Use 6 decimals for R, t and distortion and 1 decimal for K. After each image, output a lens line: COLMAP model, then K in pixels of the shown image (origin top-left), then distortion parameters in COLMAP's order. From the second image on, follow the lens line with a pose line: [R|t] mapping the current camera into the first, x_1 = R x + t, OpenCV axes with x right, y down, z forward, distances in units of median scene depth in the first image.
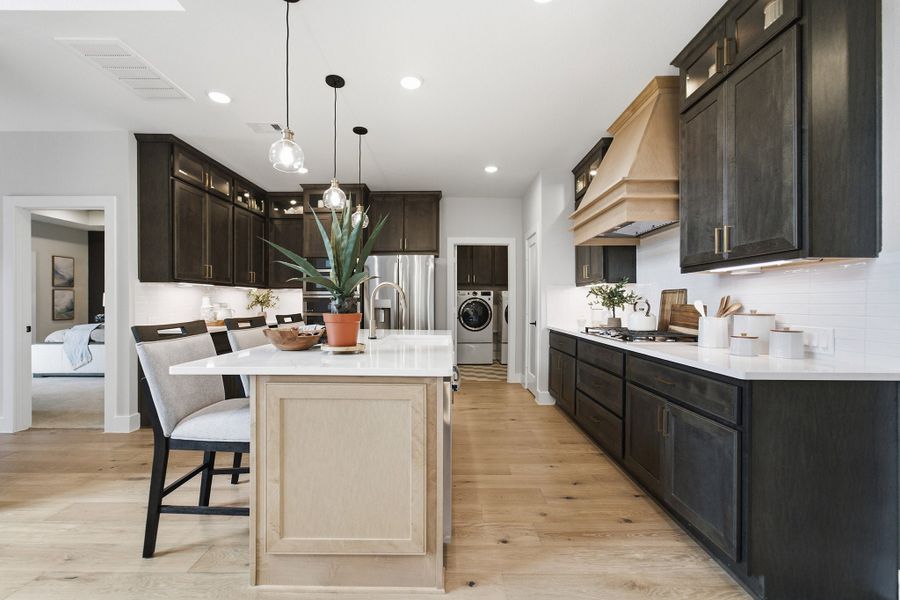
lens RADIAL K [[375.6, 0, 448.7], [0, 375.6, 304.1], [0, 0, 1]] dist [-0.005988, 0.000838]
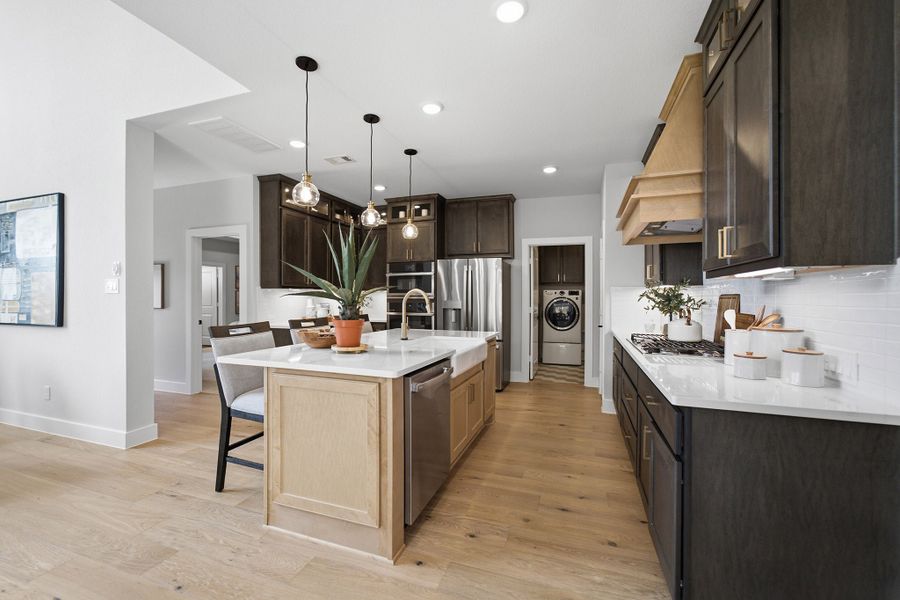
lens RADIAL K [[375.6, 0, 454.7], [0, 375.6, 299.1], [0, 0, 1]] dist [-0.005988, 0.000838]
pose [[0.943010, 0.001914, -0.332760, 0.398054], [-0.001532, 0.999998, 0.001412, -0.038512], [0.332762, -0.000822, 0.943011, -0.022455]]
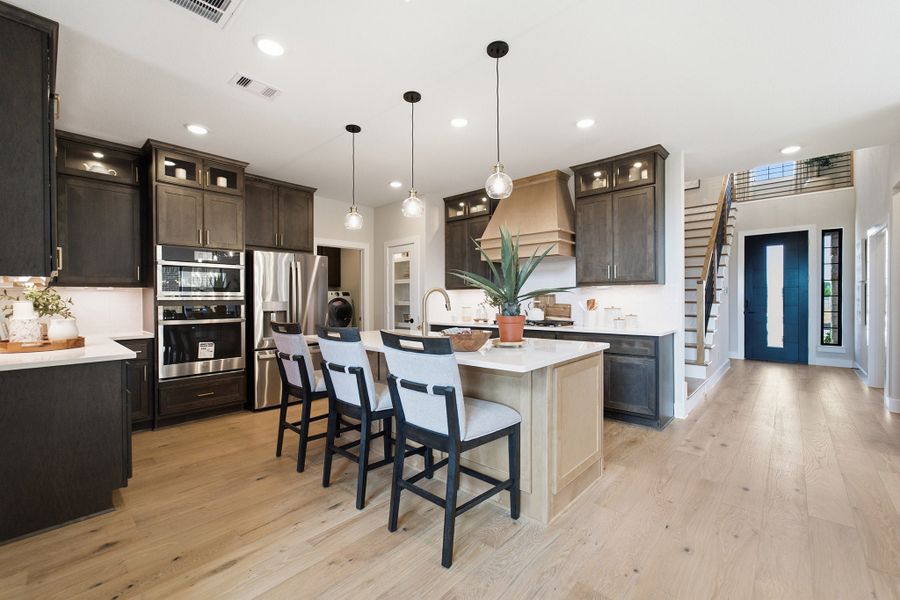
lens RADIAL K [[375.6, 0, 446.0], [0, 375.6, 300.9], [0, 0, 1]] dist [-0.005988, 0.000838]
pose [[0.676536, -0.009971, 0.736342, -1.247772], [0.009934, 0.999941, 0.004413, -0.030384], [-0.736342, 0.004329, 0.676595, 0.263618]]
